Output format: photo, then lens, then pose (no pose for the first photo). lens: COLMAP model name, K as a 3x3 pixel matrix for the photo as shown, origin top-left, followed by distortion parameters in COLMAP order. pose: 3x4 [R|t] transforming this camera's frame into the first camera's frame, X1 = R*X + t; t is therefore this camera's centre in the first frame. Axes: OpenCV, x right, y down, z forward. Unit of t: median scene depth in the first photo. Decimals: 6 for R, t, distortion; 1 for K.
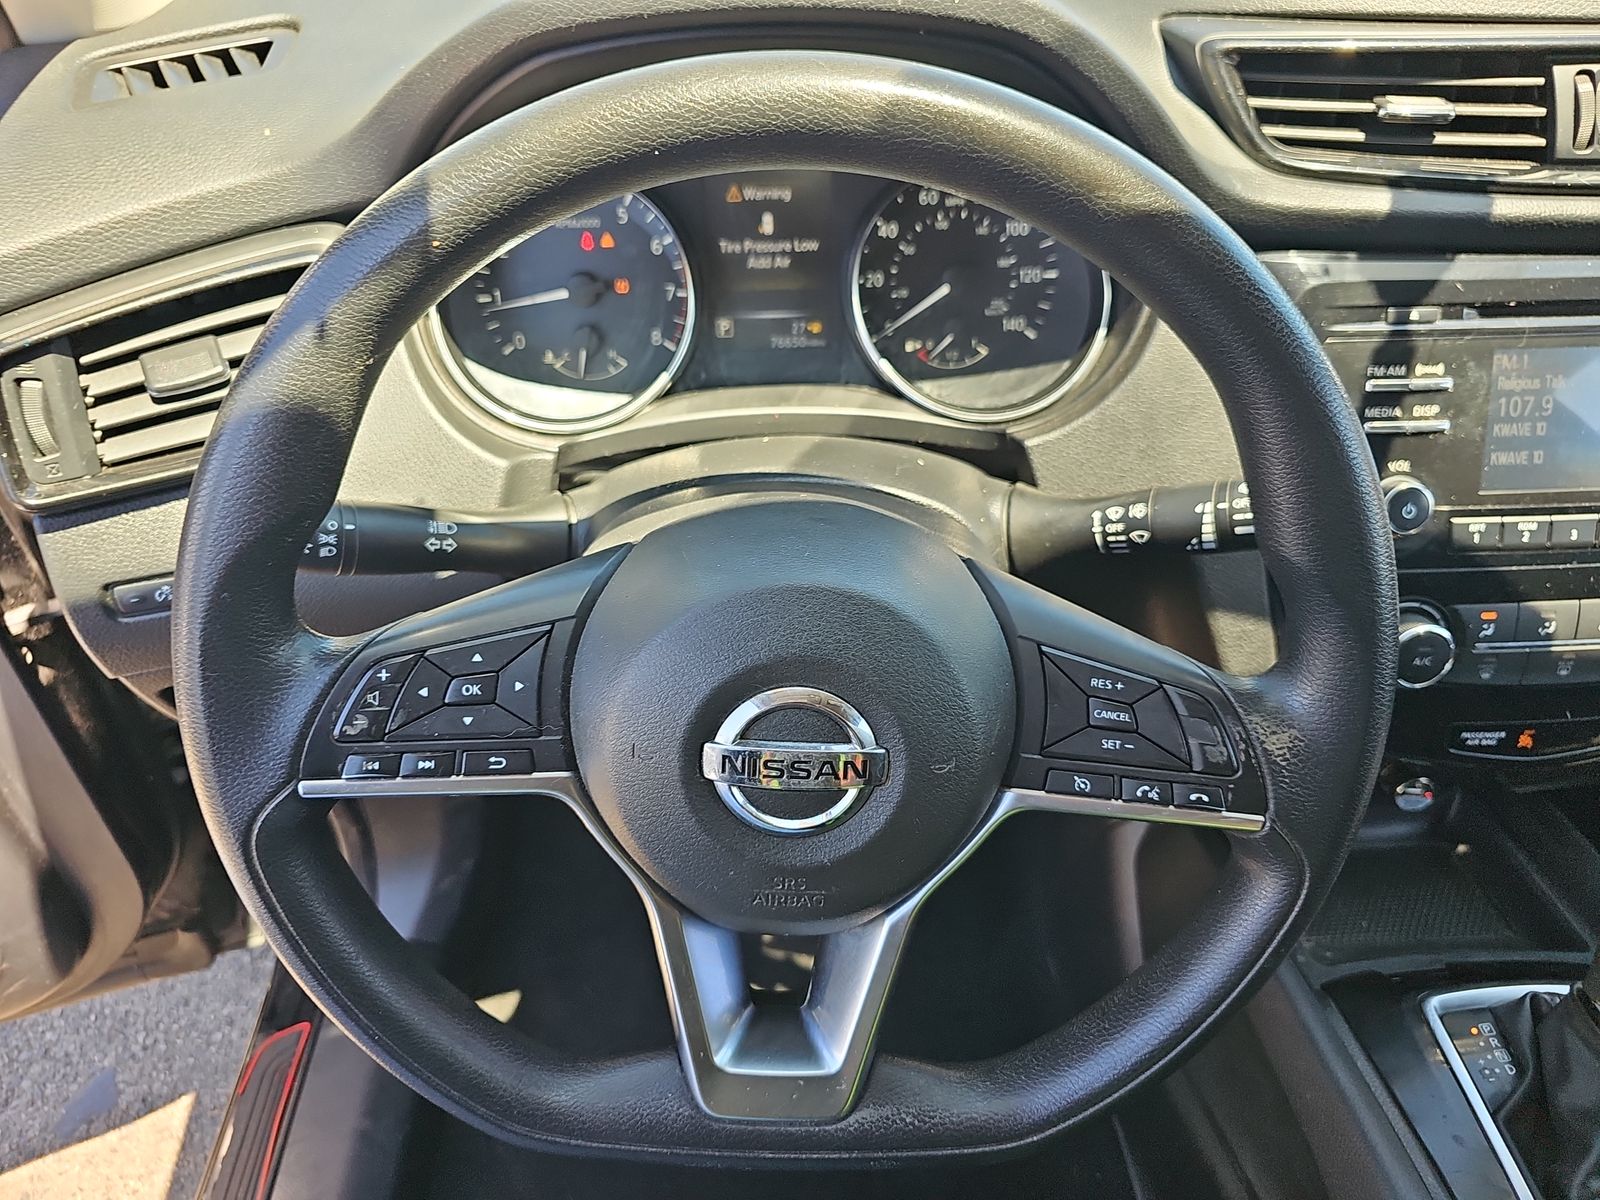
lens RADIAL K [[1057.7, 0, 837.6], [0, 1057.7, 610.1], [0, 0, 1]] dist [0.003522, -0.008909]
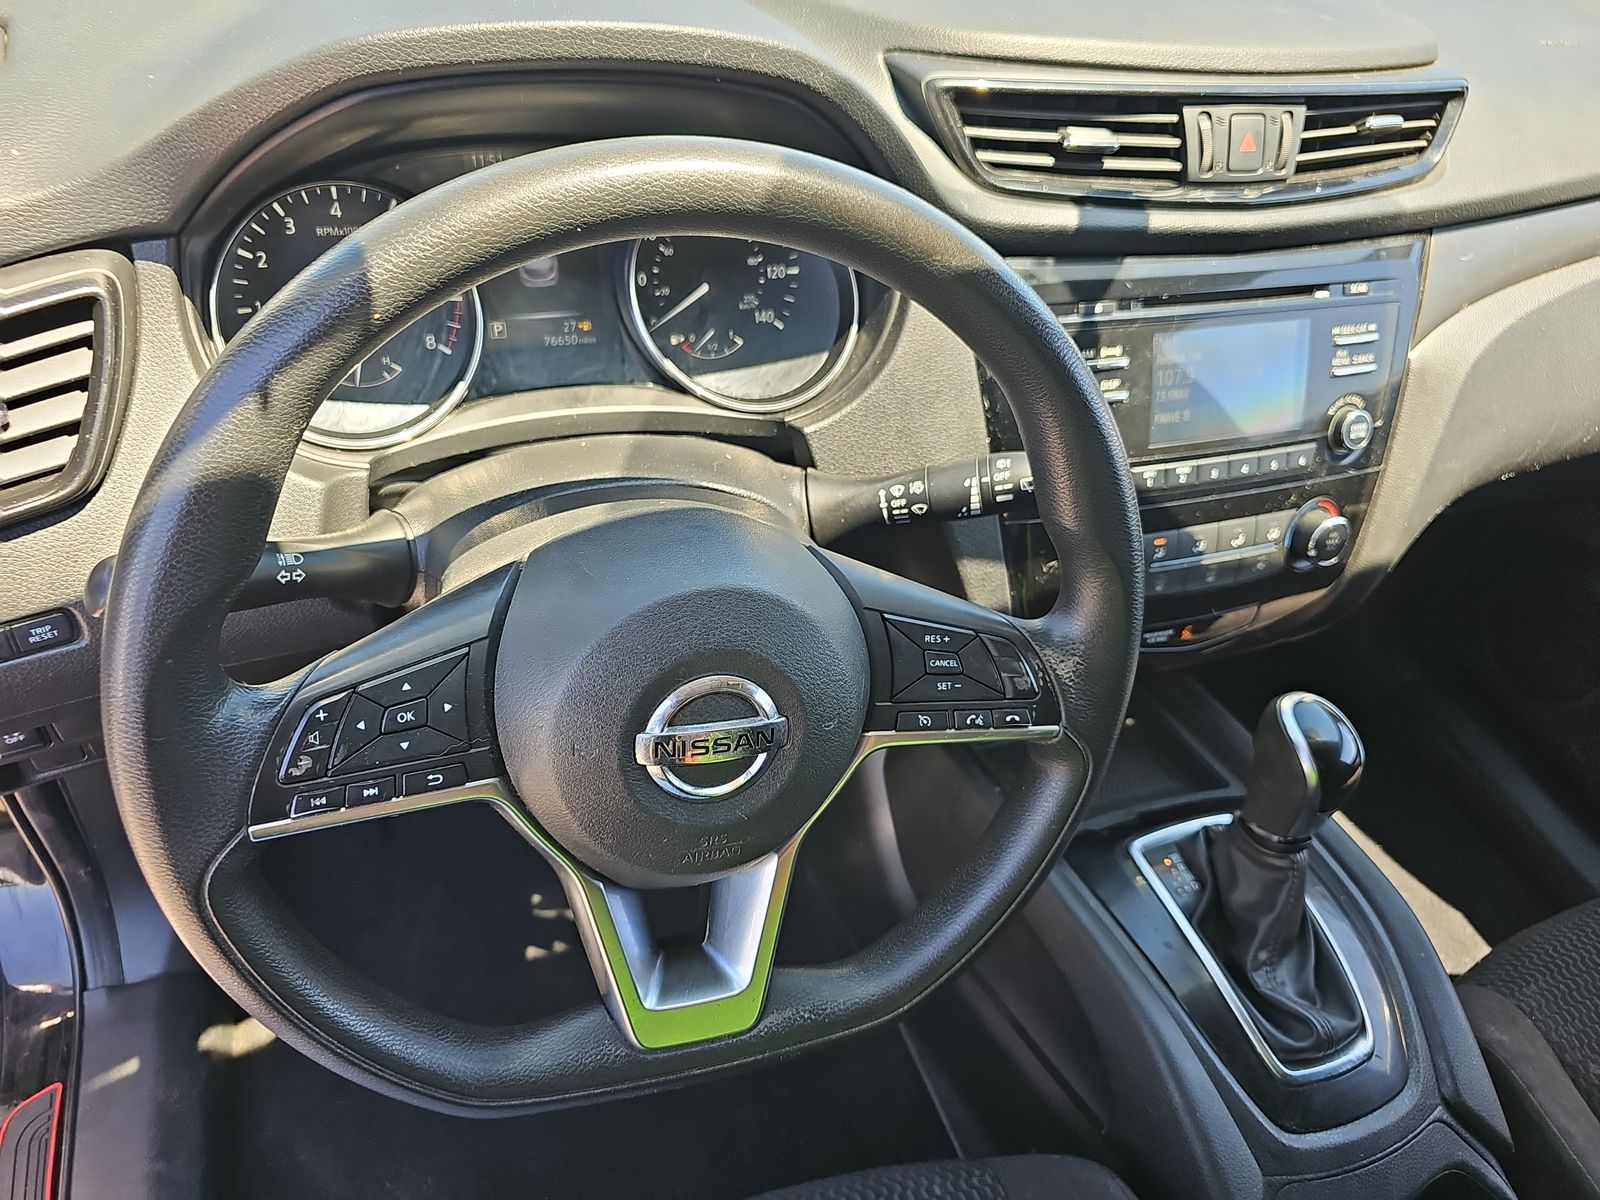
lens RADIAL K [[1057.7, 0, 786.0], [0, 1057.7, 612.2], [0, 0, 1]] dist [0.003522, -0.008909]
pose [[0.952278, -0.114096, 0.283105, -0.197343], [0.096029, 0.992400, 0.076942, -0.055424], [-0.289732, -0.046084, 0.955998, -0.099445]]
